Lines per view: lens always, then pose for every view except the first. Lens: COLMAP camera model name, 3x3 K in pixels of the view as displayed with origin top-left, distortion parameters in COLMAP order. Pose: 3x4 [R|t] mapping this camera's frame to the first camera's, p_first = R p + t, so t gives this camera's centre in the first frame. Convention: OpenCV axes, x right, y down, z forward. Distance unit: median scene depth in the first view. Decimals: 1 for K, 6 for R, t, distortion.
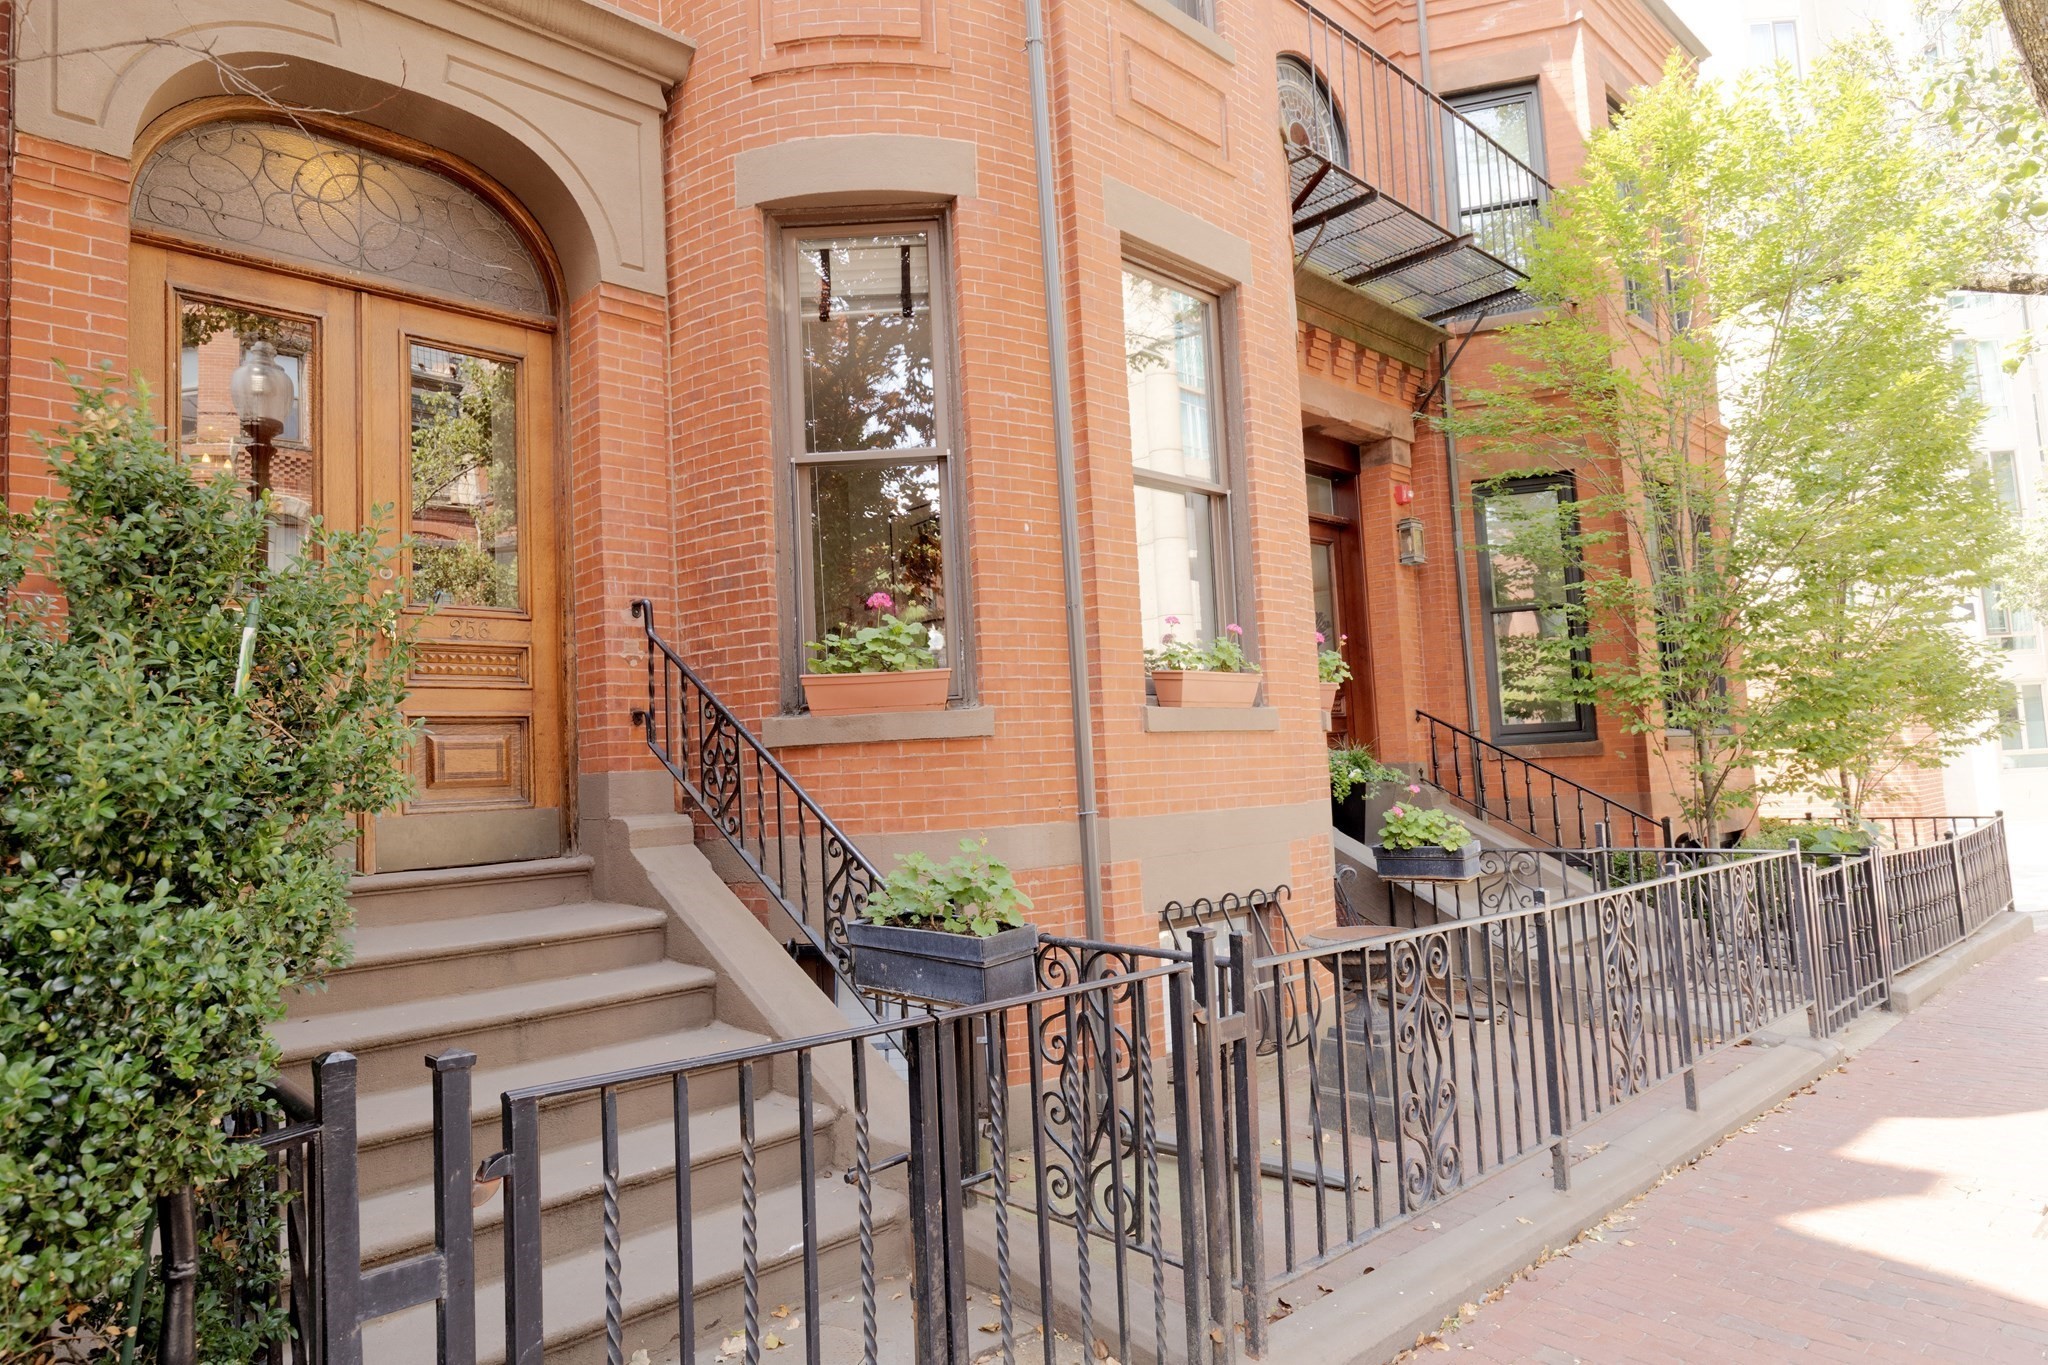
lens RADIAL K [[1196.0, 0, 1020.6], [0, 1196.0, 683.9], [0, 0, 1]] dist [0.002942, -0.000409]
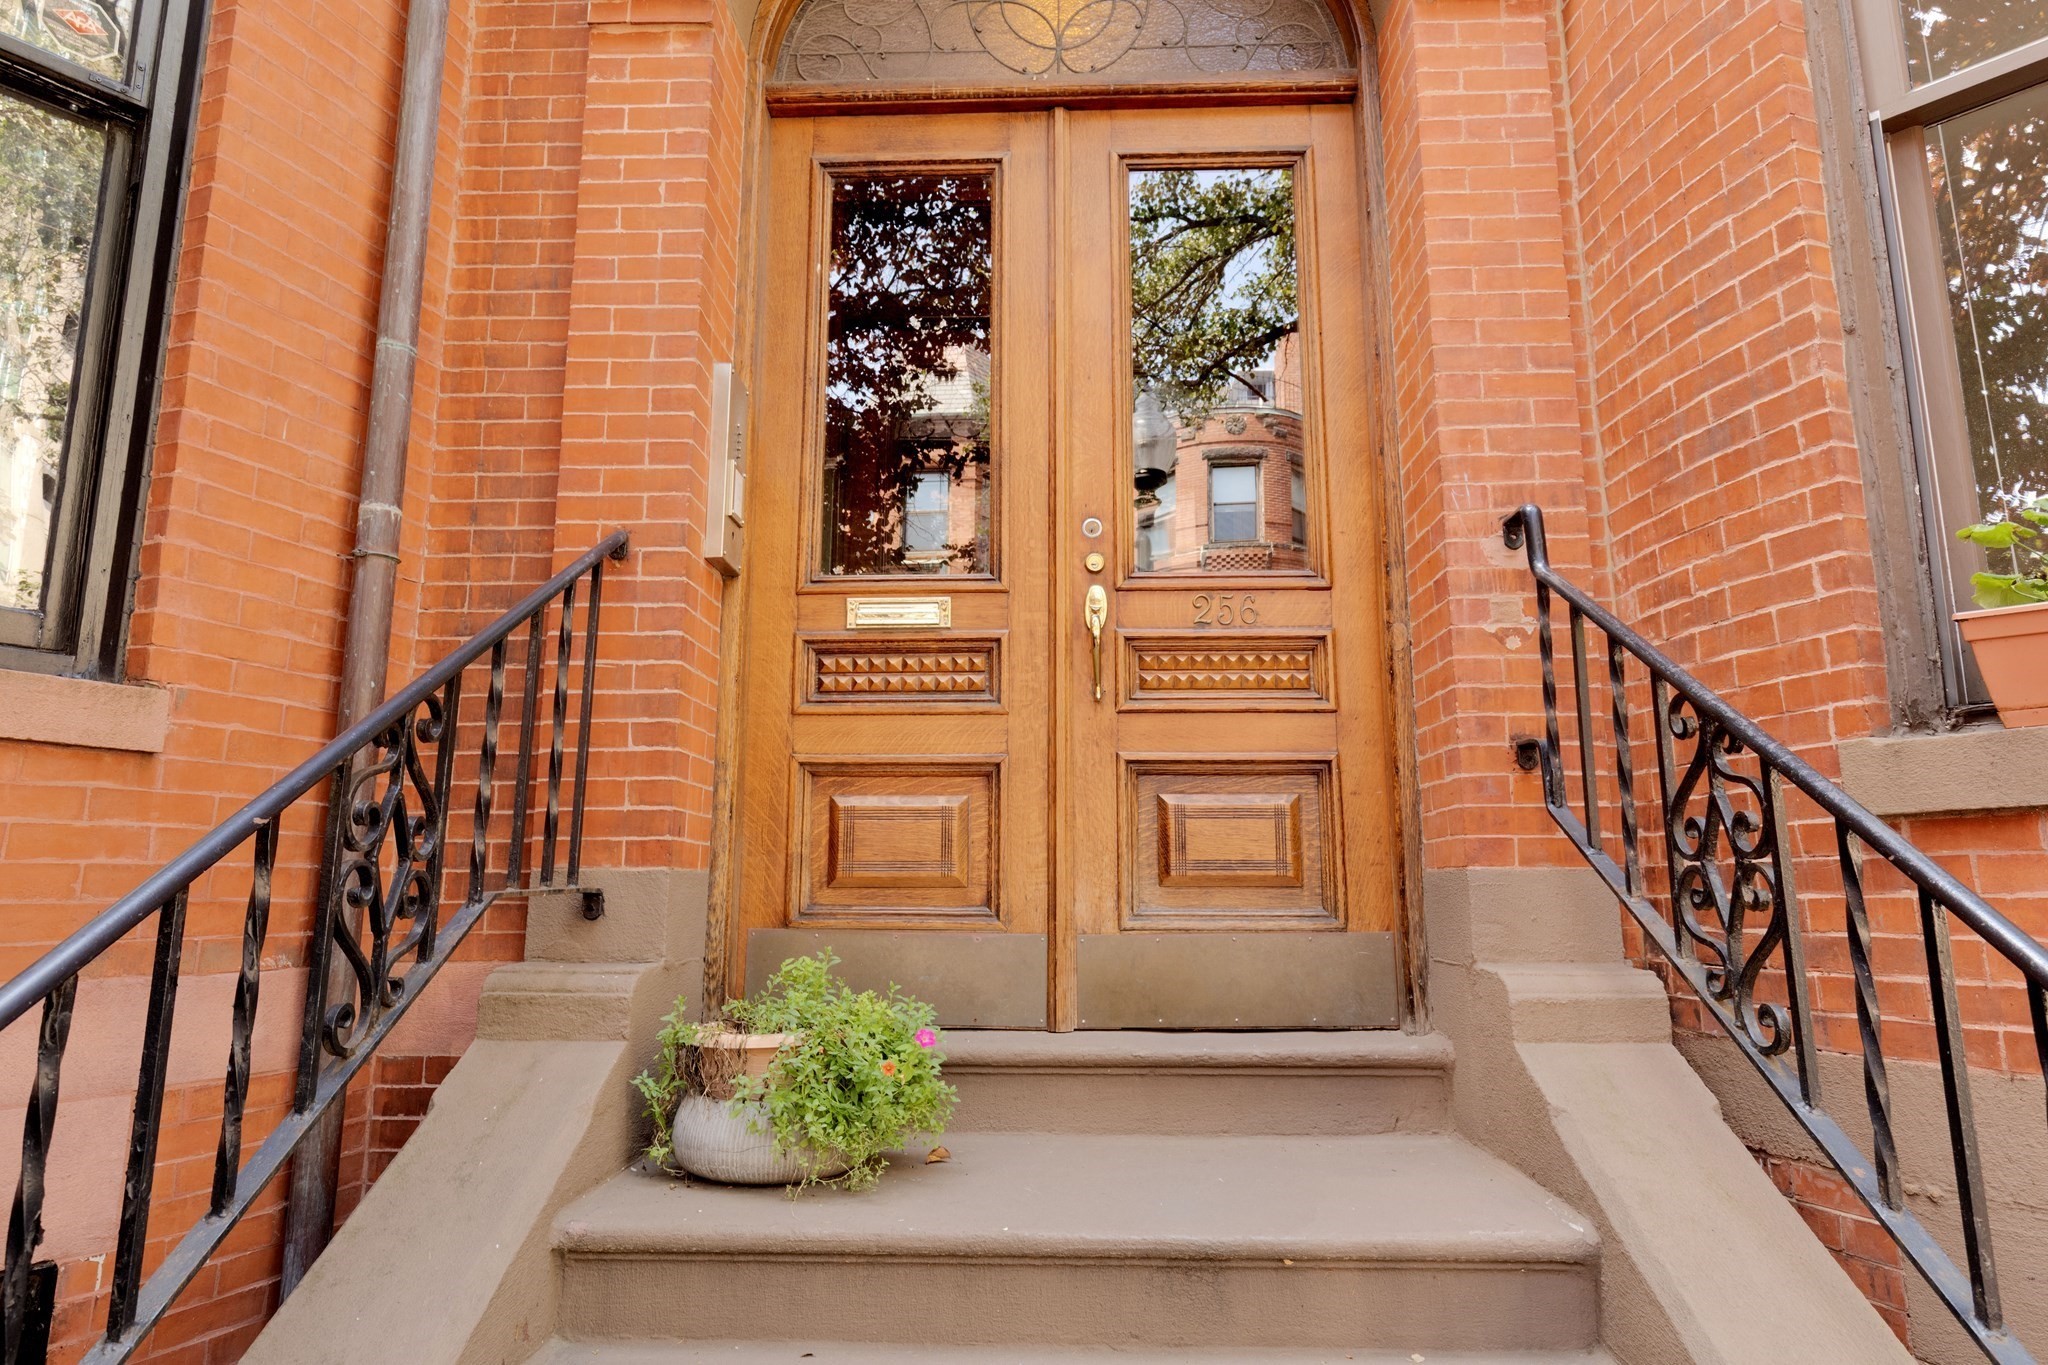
lens RADIAL K [[1196.0, 0, 1020.6], [0, 1196.0, 683.9], [0, 0, 1]] dist [0.002942, -0.000409]
pose [[0.701591, -0.076389, -0.708474, -0.124587], [0.020110, 0.995964, -0.087473, 0.038675], [0.712296, 0.047123, 0.700295, 0.533240]]
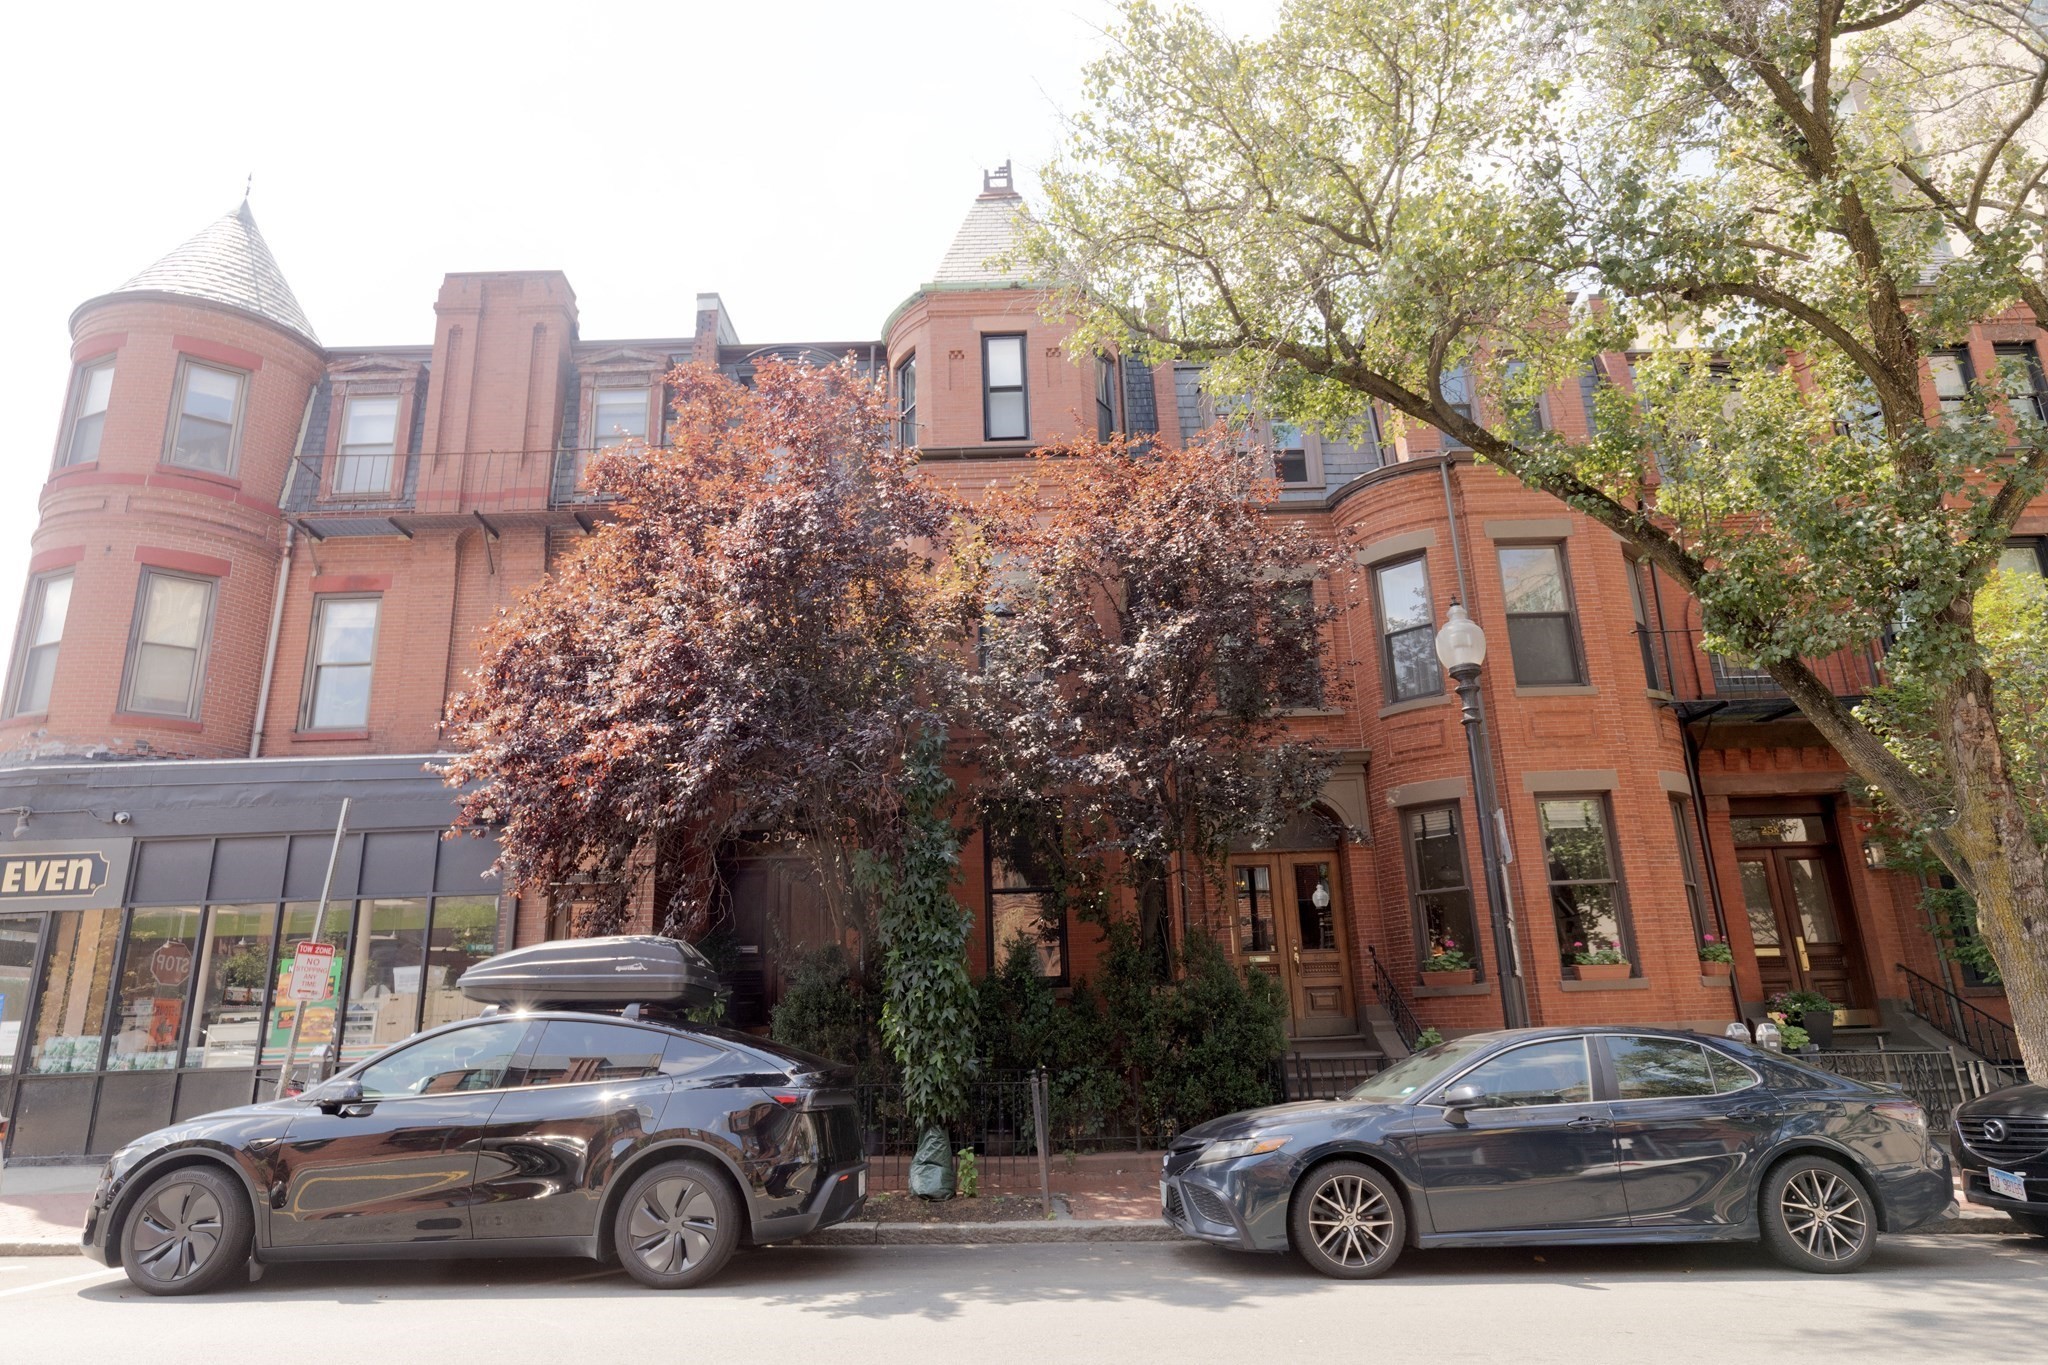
lens RADIAL K [[1196.0, 0, 1020.6], [0, 1196.0, 683.9], [0, 0, 1]] dist [0.002942, -0.000409]
pose [[0.731760, -0.167912, -0.660555, 1.154568], [0.051924, 0.980095, -0.191617, -0.189597], [0.679582, 0.105919, 0.725913, -1.882314]]
